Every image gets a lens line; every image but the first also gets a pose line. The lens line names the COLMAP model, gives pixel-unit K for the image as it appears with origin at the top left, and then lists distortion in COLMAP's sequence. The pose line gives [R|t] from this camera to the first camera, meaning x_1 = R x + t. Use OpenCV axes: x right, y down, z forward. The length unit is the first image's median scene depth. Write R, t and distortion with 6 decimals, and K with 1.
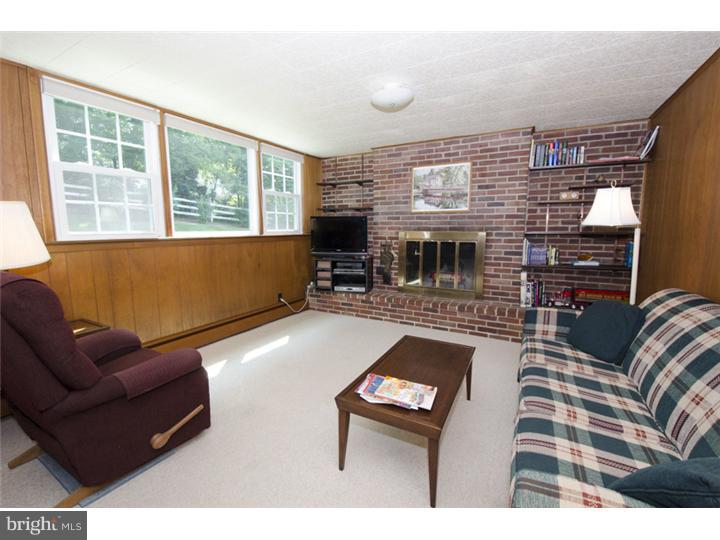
lens RADIAL K [[316.3, 0, 360.0], [0, 316.3, 270.0], [0, 0, 1]] dist [0.021910, -0.021846]
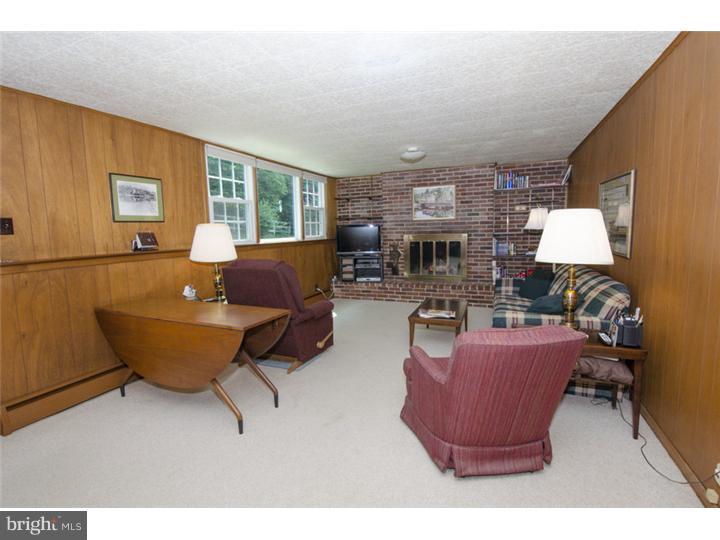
lens RADIAL K [[352.8, 0, 360.0], [0, 352.8, 270.0], [0, 0, 1]] dist [0.024903, 0.000049]
pose [[0.993087, -0.035982, 0.111731, -0.262437], [0.038189, 0.999114, -0.017680, 0.052104], [-0.110996, 0.021825, 0.993581, -0.515449]]
